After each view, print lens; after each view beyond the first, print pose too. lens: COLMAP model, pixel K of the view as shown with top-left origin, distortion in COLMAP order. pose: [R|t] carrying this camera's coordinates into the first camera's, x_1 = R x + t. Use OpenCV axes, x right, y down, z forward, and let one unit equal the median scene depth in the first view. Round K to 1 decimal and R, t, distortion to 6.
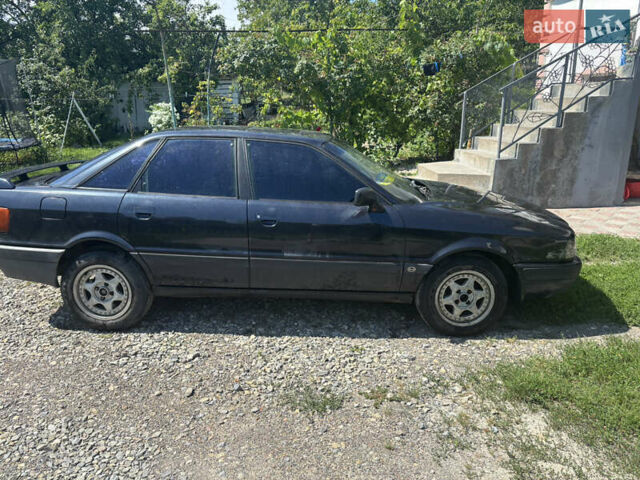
lens RADIAL K [[569.3, 0, 320.7], [0, 569.3, 241.9], [0, 0, 1]] dist [0.068621, -0.001190]
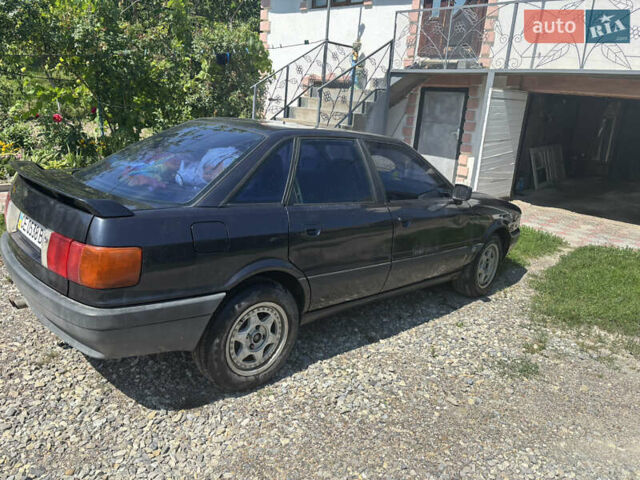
lens RADIAL K [[569.3, 0, 321.1], [0, 569.3, 238.5], [0, 0, 1]] dist [0.068621, -0.001190]
pose [[0.614278, -0.128168, 0.778611, -0.904481], [0.105541, 0.991200, 0.079897, -0.096404], [-0.782000, 0.033096, 0.622399, 0.457820]]
